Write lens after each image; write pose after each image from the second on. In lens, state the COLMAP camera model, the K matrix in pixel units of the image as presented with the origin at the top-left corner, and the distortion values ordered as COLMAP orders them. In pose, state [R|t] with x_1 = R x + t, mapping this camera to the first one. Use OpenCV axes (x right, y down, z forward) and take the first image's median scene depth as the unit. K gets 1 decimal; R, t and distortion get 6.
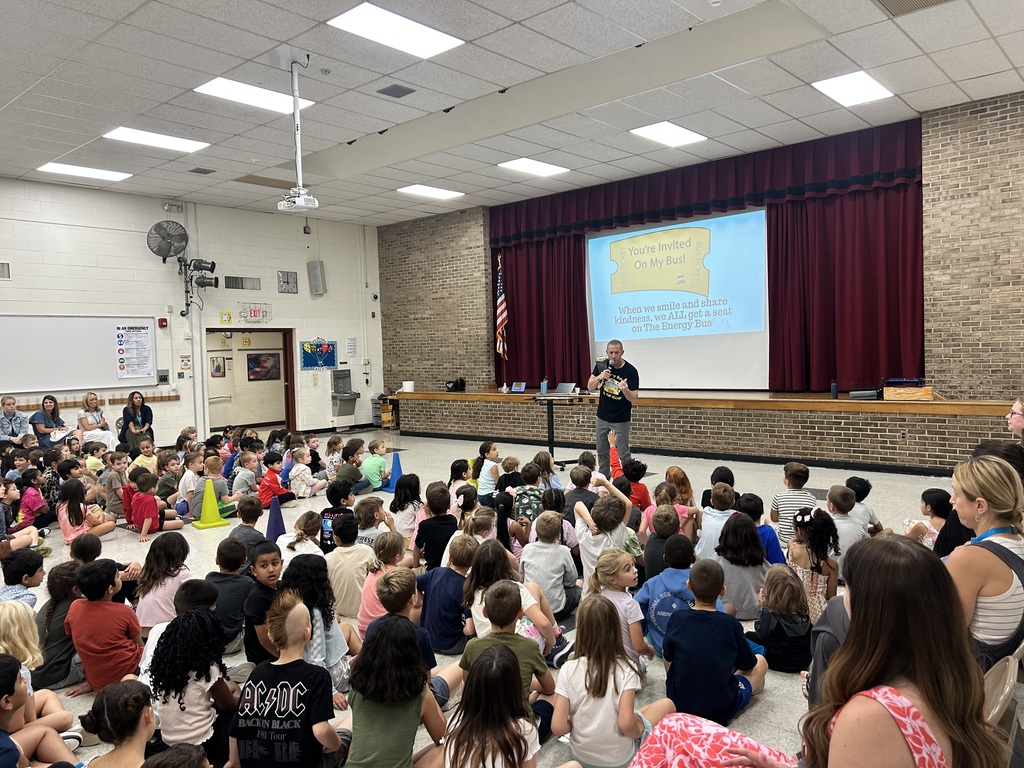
lens RADIAL K [[756.1, 0, 512.0], [0, 756.1, 384.0], [0, 0, 1]] dist [0.043590, -0.056417]
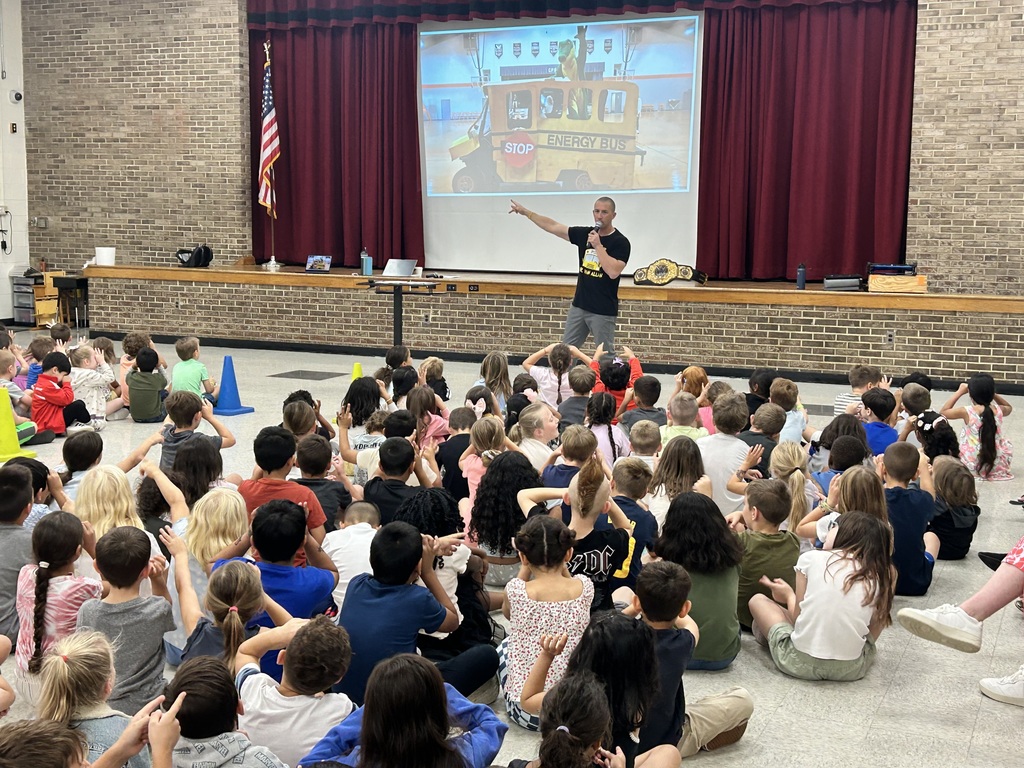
lens RADIAL K [[1346.9, 0, 508.5], [0, 1346.9, 378.7], [0, 0, 1]] dist [0.184381, -0.520874]
pose [[0.948491, 0.001290, 0.316803, -0.260291], [-0.027244, 0.996619, 0.077508, 0.010926], [-0.315632, -0.082147, 0.945319, -0.169884]]
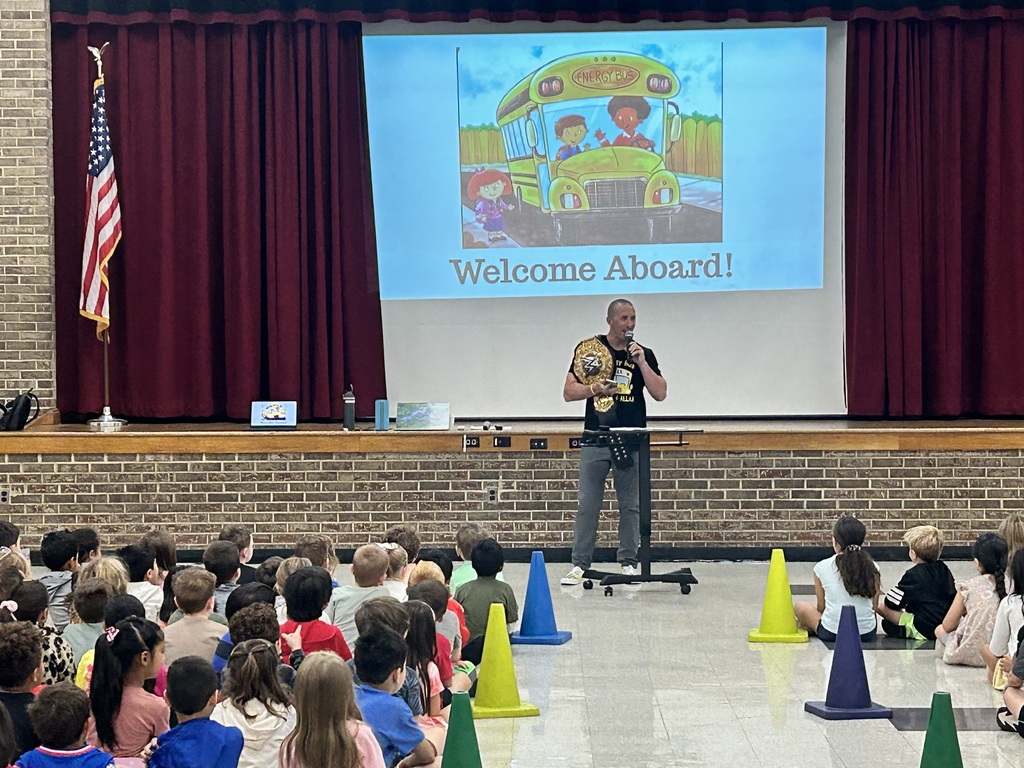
lens RADIAL K [[2631.9, 0, 512.0], [0, 2631.9, 384.0], [0, 0, 1]] dist [0.207624, 0.190562]
pose [[0.749858, 0.009113, 0.661536, -1.010951], [0.009921, 0.999638, -0.025017, 0.030431], [-0.661525, 0.025322, 0.749496, -0.088289]]
